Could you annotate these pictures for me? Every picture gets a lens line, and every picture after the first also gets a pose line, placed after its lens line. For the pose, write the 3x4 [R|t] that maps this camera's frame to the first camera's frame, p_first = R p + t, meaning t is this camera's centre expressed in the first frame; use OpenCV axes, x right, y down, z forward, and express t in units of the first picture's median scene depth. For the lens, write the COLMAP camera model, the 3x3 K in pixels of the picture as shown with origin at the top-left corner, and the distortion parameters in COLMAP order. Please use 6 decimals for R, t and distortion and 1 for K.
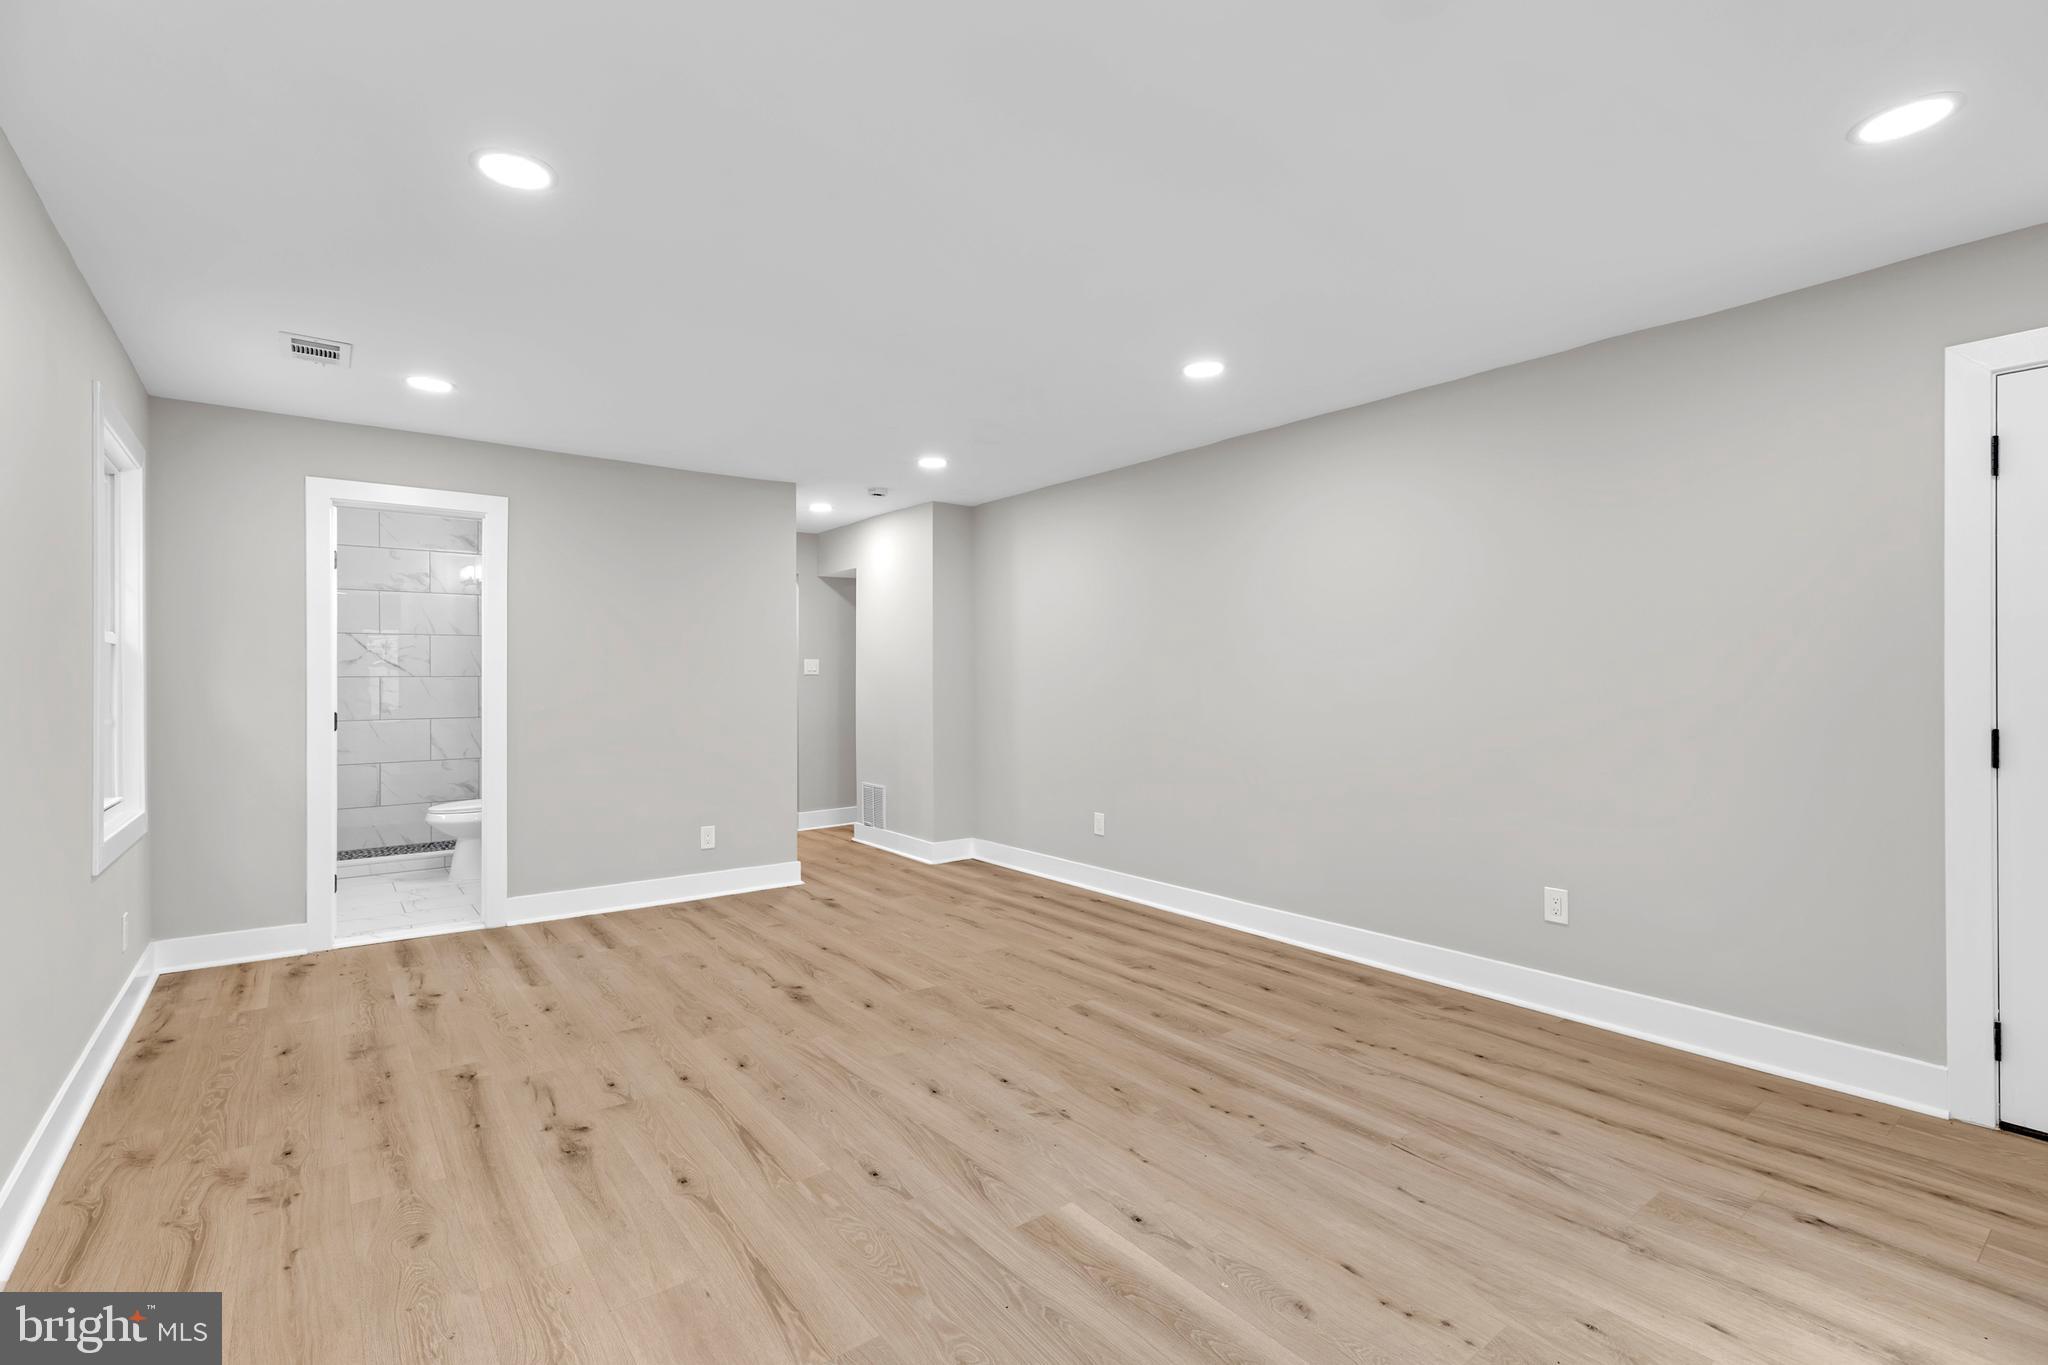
lens RADIAL K [[934.4, 0, 1013.8], [0, 934.4, 683.8], [0, 0, 1]] dist [0.007017, -0.000238]
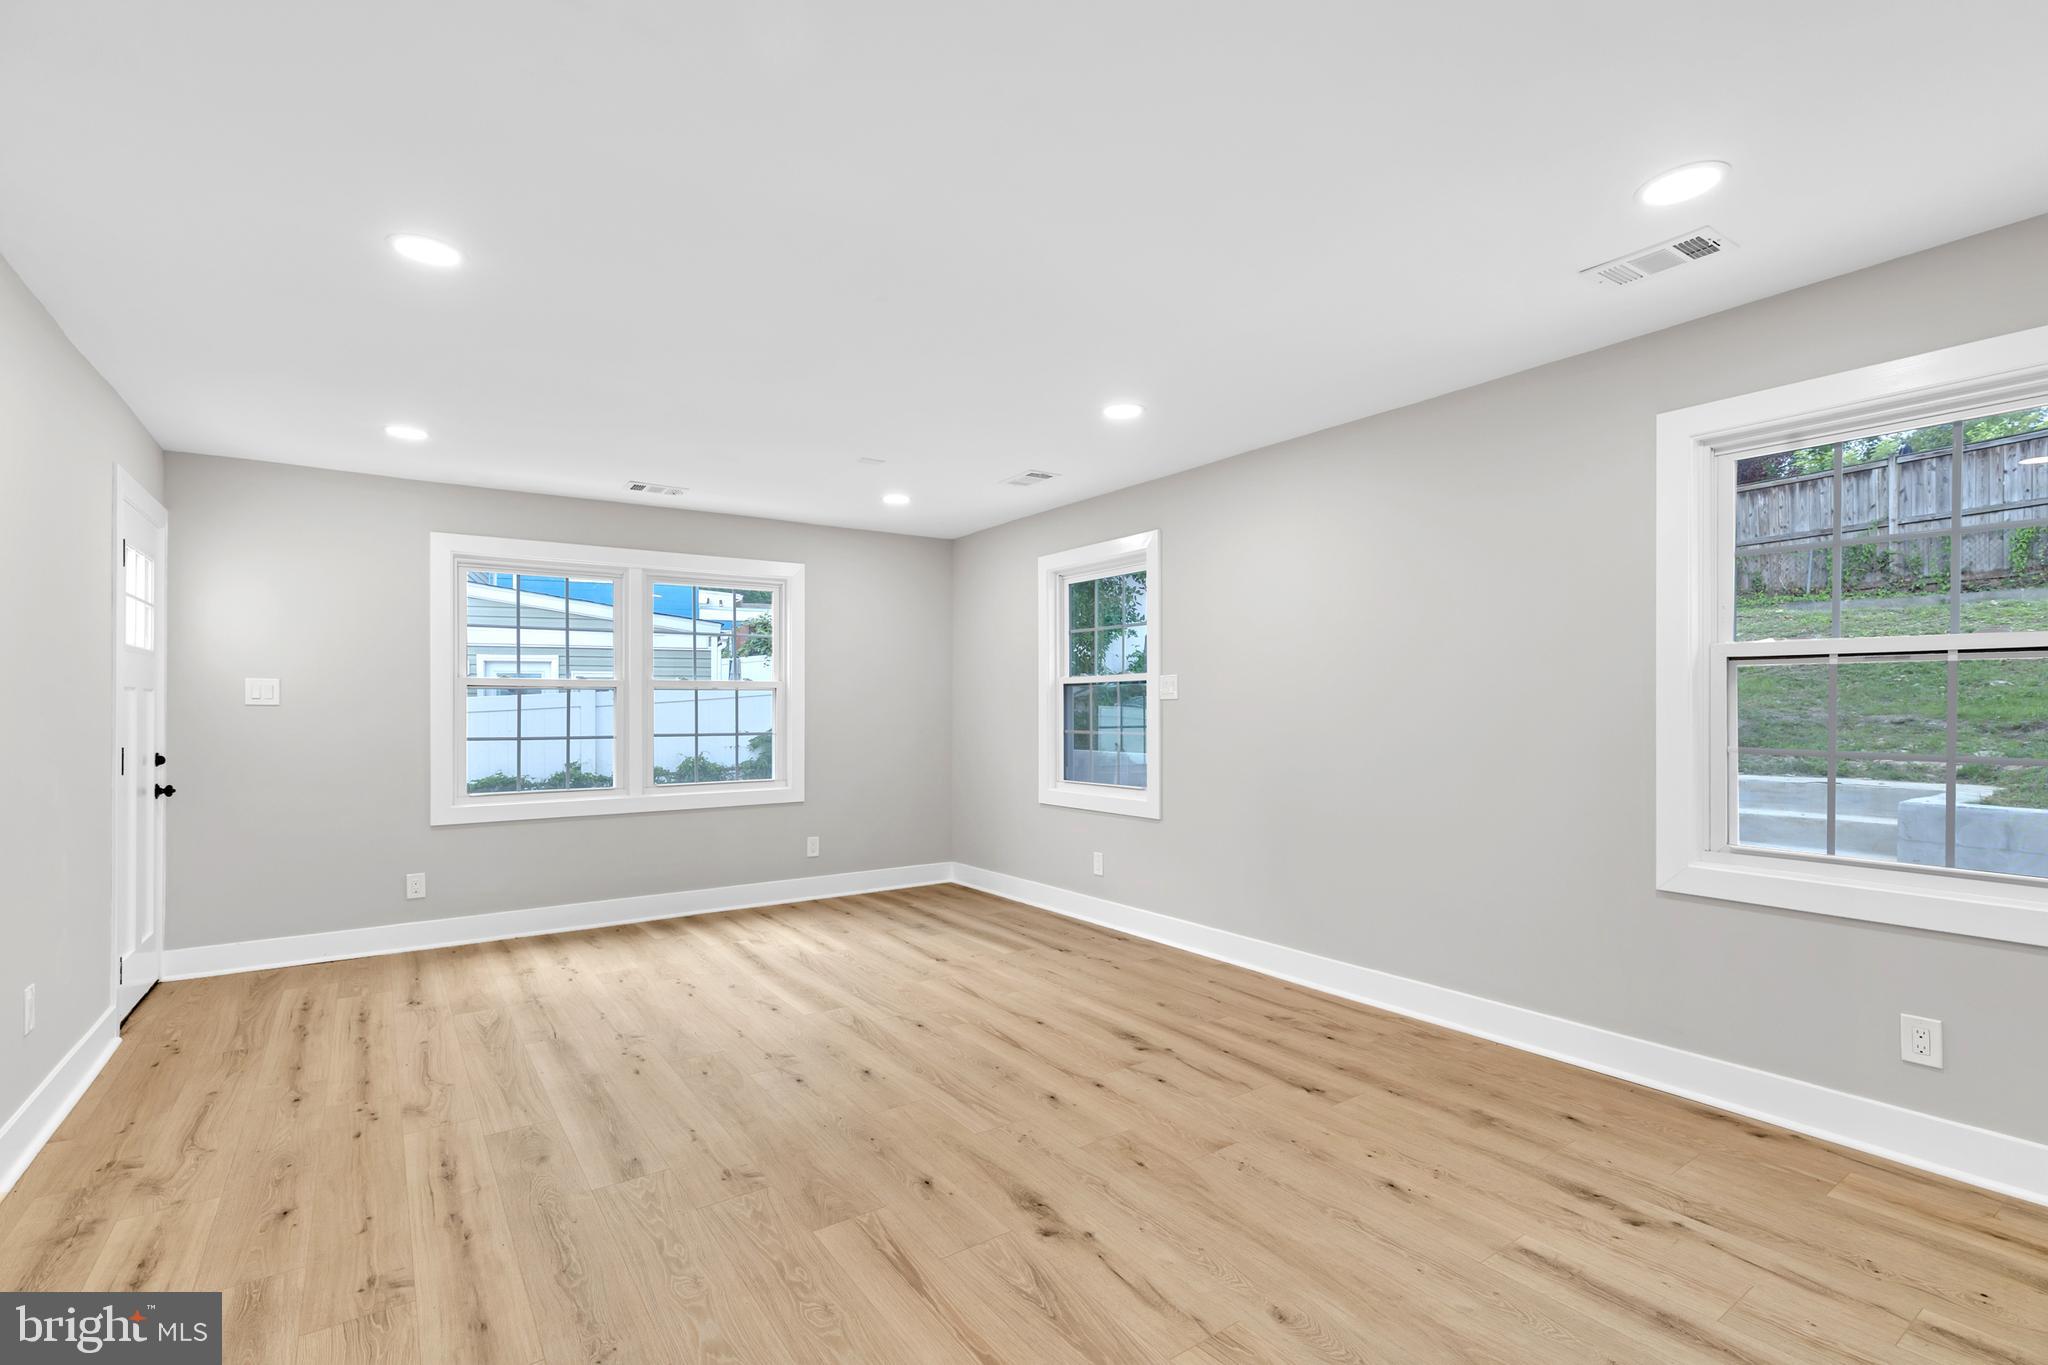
lens RADIAL K [[934.4, 0, 1013.8], [0, 934.4, 683.8], [0, 0, 1]] dist [0.007017, -0.000238]
pose [[-0.998640, 0.008026, 0.051521, -0.297646], [0.007023, 0.999783, -0.019628, -0.008645], [-0.051667, -0.019239, -0.998479, 1.953563]]
